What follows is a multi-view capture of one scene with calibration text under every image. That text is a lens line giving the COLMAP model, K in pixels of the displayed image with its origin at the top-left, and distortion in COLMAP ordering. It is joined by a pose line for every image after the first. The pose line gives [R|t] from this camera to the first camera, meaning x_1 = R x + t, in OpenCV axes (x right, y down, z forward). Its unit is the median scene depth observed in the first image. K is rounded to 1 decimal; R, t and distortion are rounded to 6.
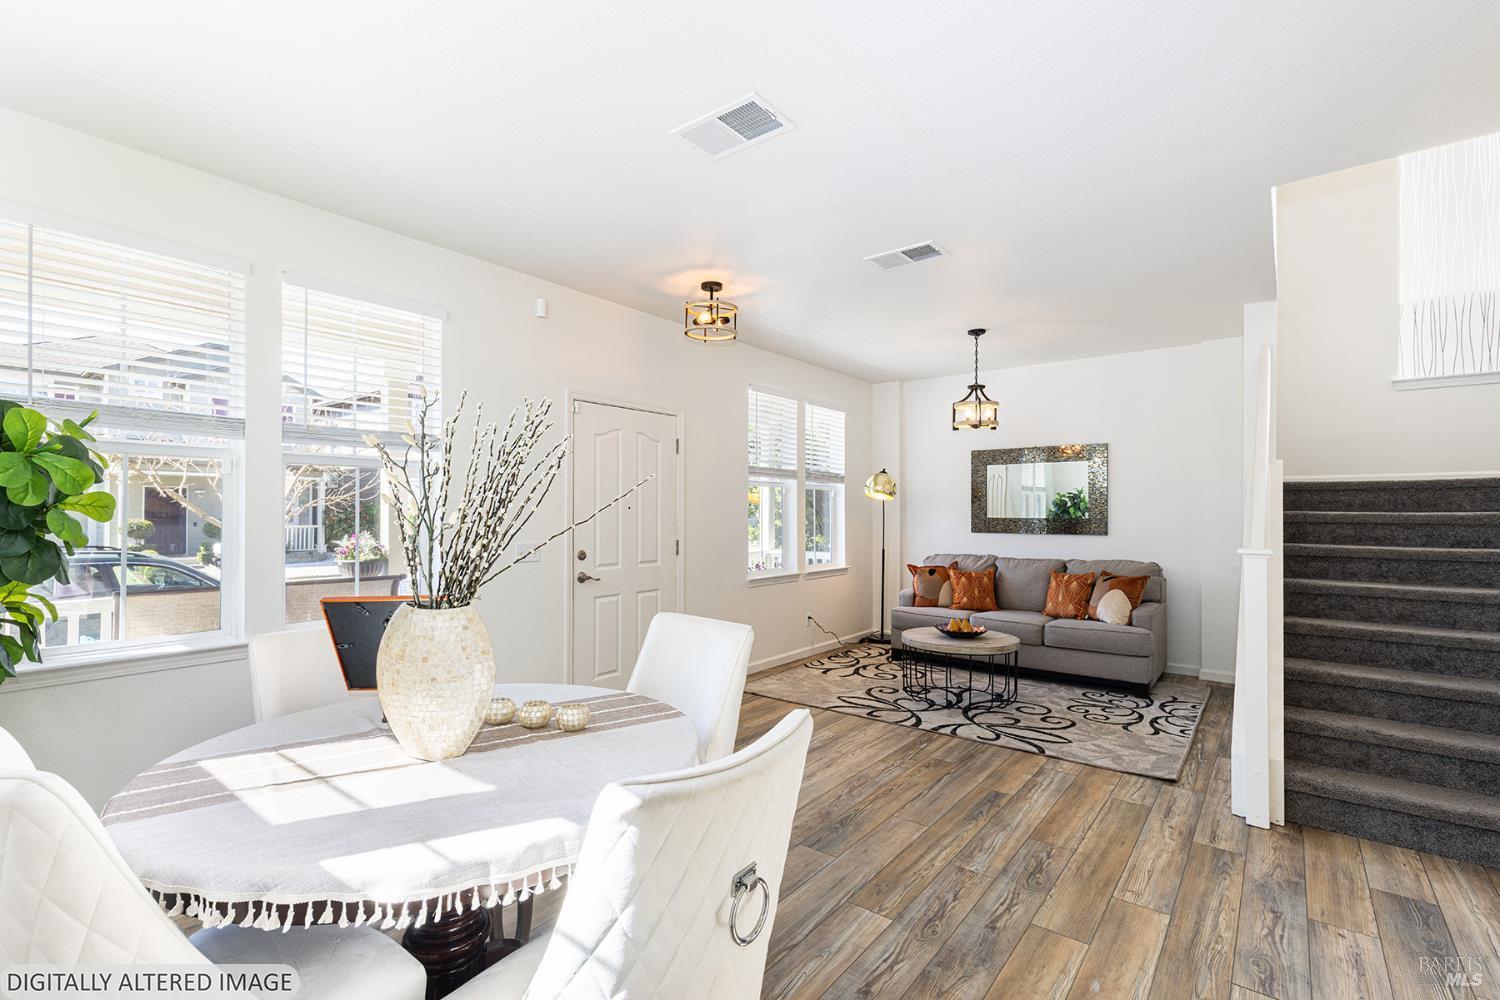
lens RADIAL K [[680.1, 0, 752.5], [0, 680.1, 506.5], [0, 0, 1]] dist [0.004808, -0.000164]
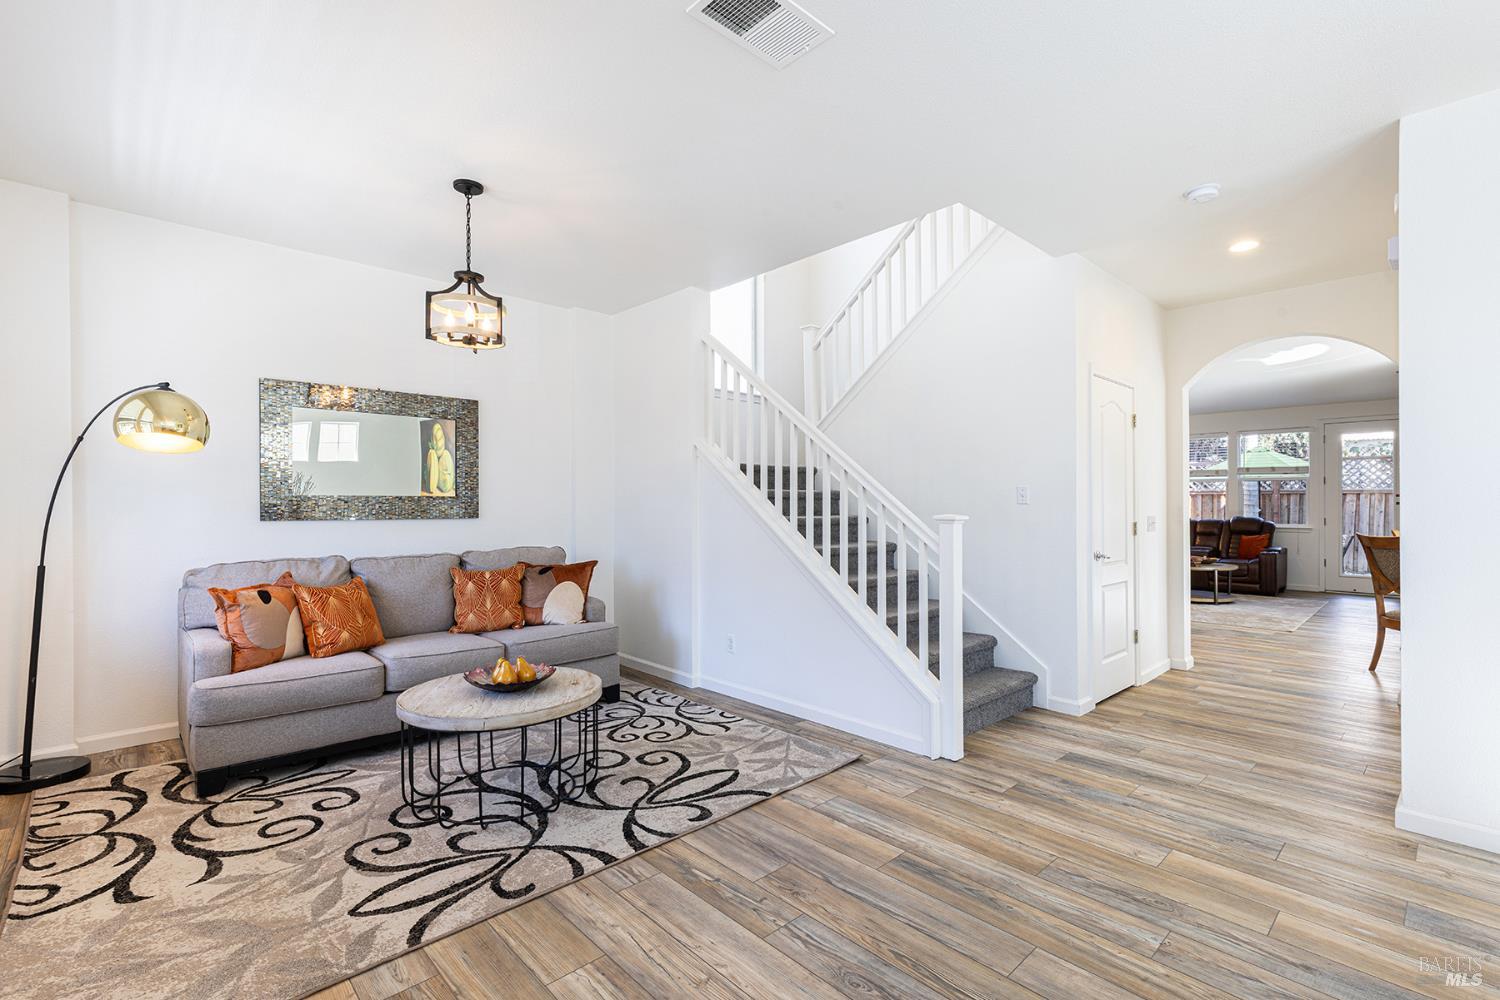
lens RADIAL K [[680.1, 0, 756.4], [0, 680.1, 499.8], [0, 0, 1]] dist [0.004808, -0.000164]
pose [[0.138508, 0.001424, 0.990360, -0.284360], [-0.009175, 0.999958, -0.000155, 0.025990], [-0.990319, -0.009065, 0.138515, 0.776187]]
